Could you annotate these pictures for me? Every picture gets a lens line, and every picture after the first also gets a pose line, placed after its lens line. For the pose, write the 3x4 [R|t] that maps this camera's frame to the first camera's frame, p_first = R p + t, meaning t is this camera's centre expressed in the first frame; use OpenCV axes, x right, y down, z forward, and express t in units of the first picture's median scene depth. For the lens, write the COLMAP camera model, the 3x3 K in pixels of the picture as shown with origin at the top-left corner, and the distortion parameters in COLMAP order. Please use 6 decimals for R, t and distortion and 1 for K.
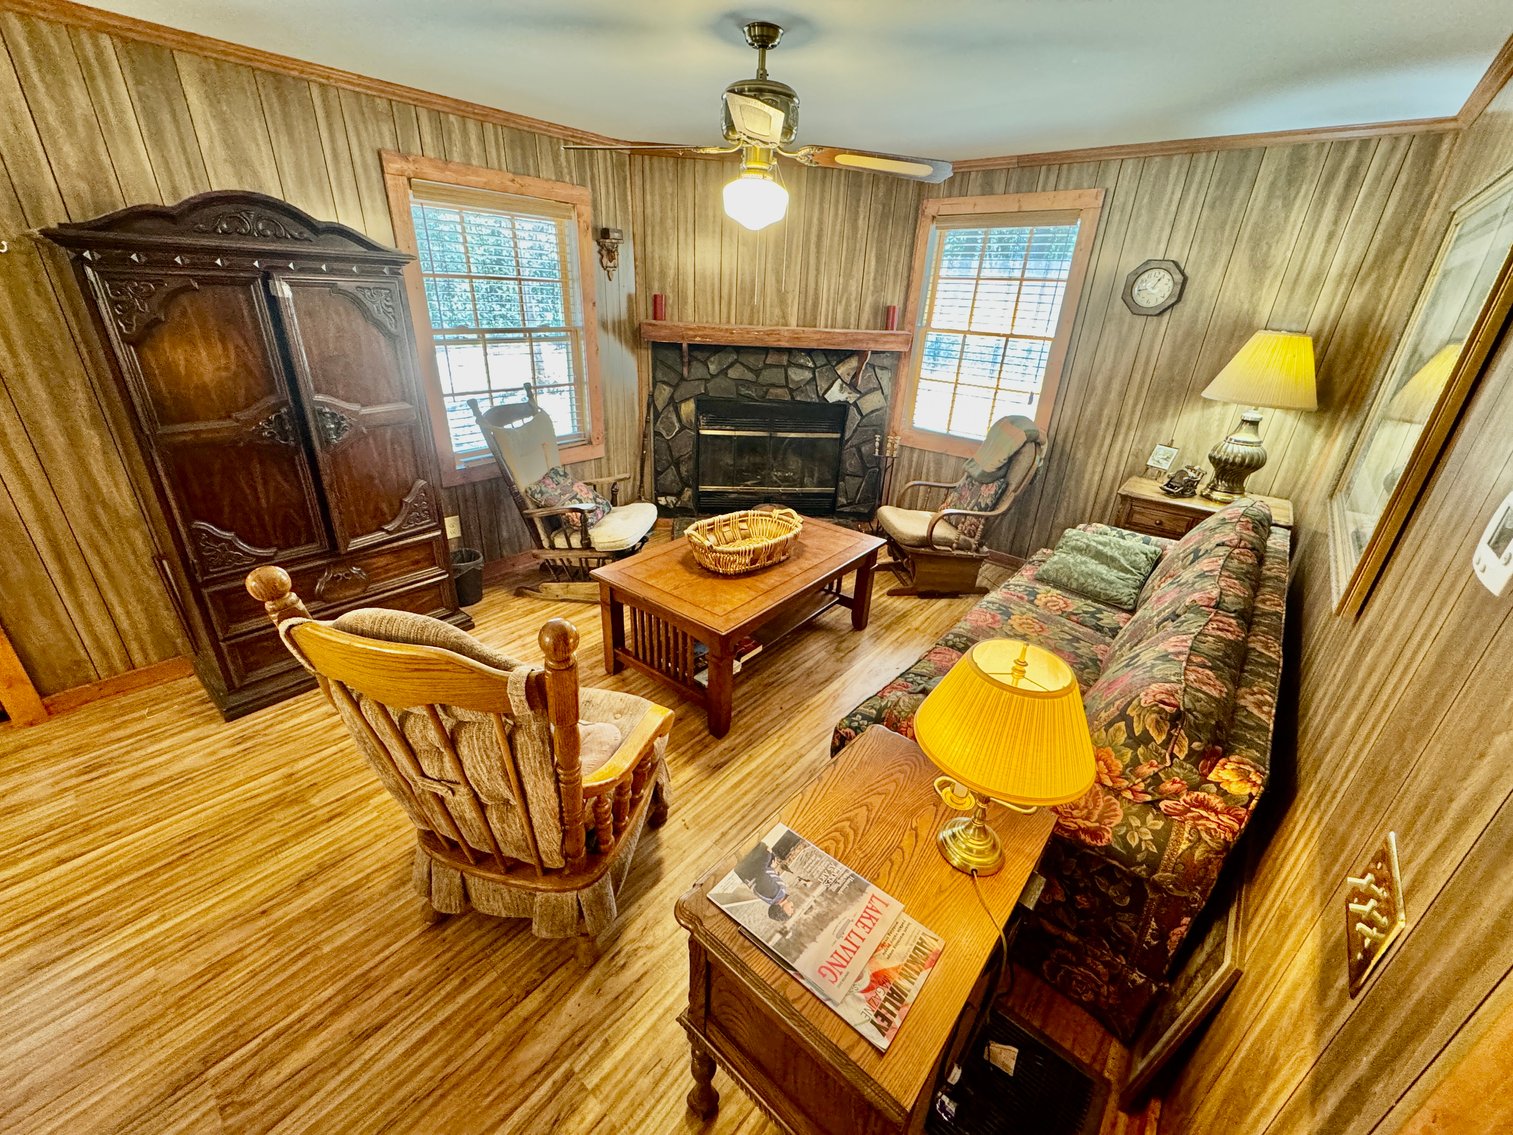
lens RADIAL K [[604.4, 0, 754.4], [0, 604.4, 564.9], [0, 0, 1]] dist [-0.002782, 0.000375]
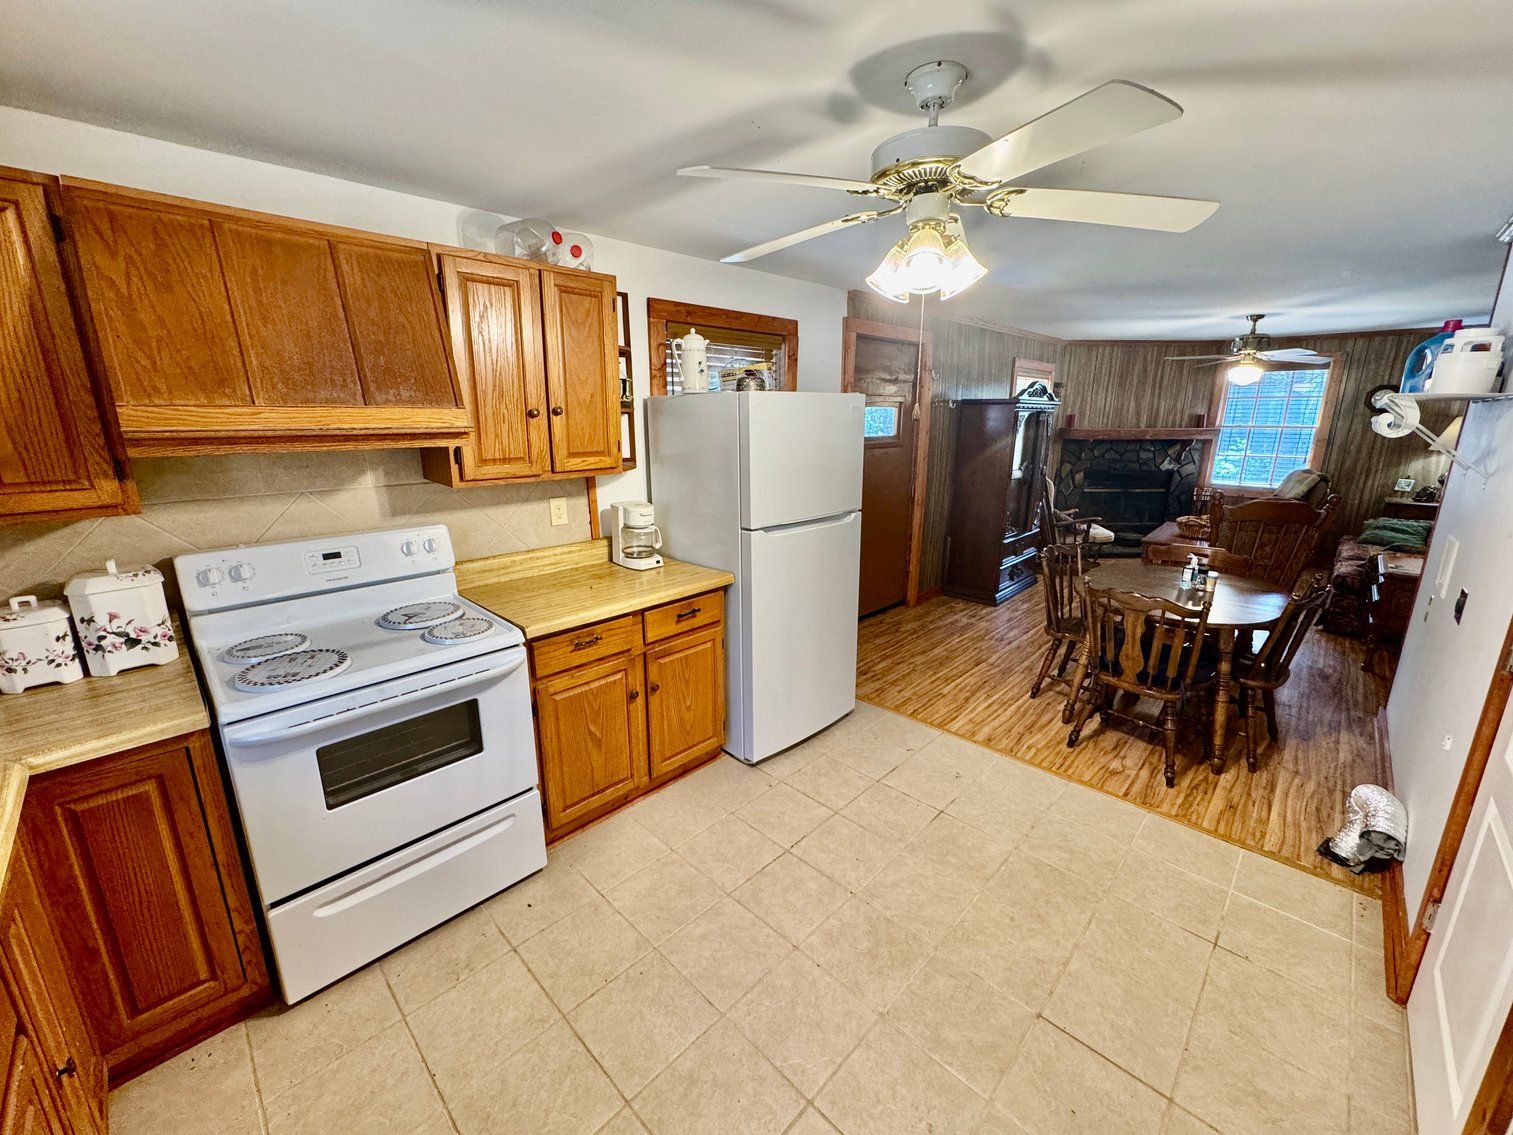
lens RADIAL K [[604.4, 0, 754.4], [0, 604.4, 564.9], [0, 0, 1]] dist [-0.002782, 0.000375]
pose [[0.996843, -0.027161, -0.074604, -0.936678], [0.013178, 0.983231, -0.181886, 0.295844], [0.078293, 0.180329, 0.980486, -0.727010]]
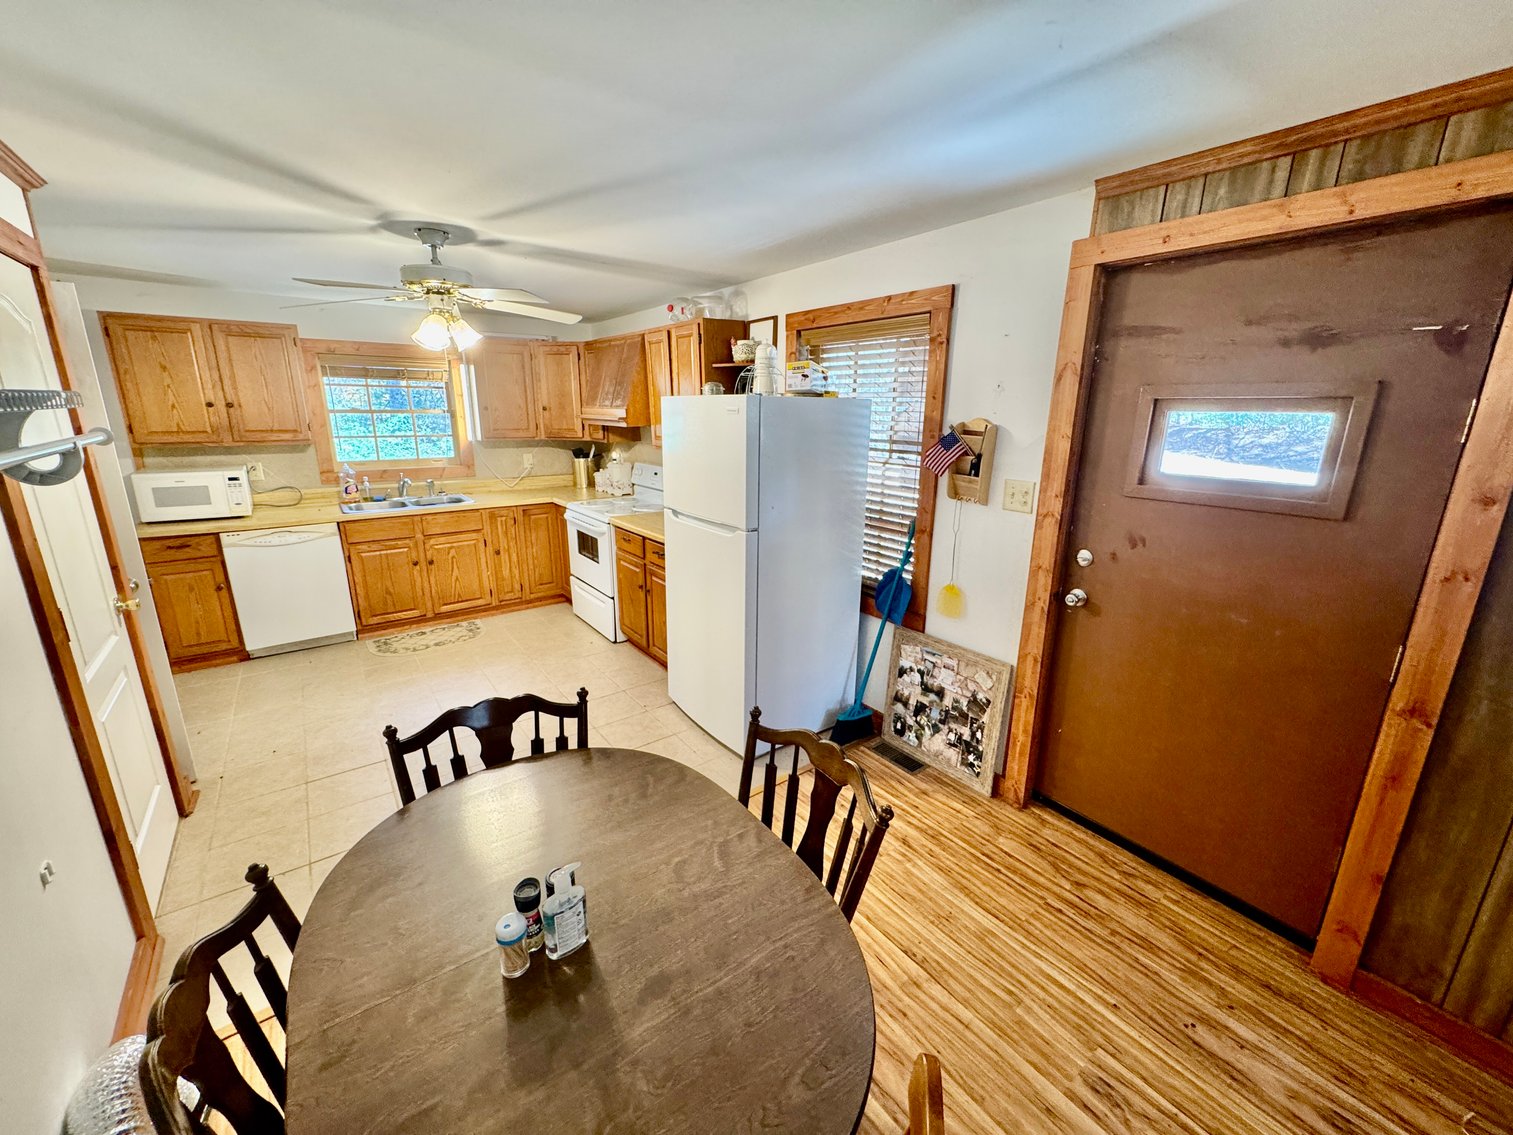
lens RADIAL K [[604.4, 0, 754.4], [0, 604.4, 564.9], [0, 0, 1]] dist [-0.002782, 0.000375]
pose [[-0.220323, 0.207039, -0.953201, -0.236838], [-0.417731, 0.863041, 0.284010, -0.063629], [0.881453, 0.460756, -0.103661, 0.106683]]
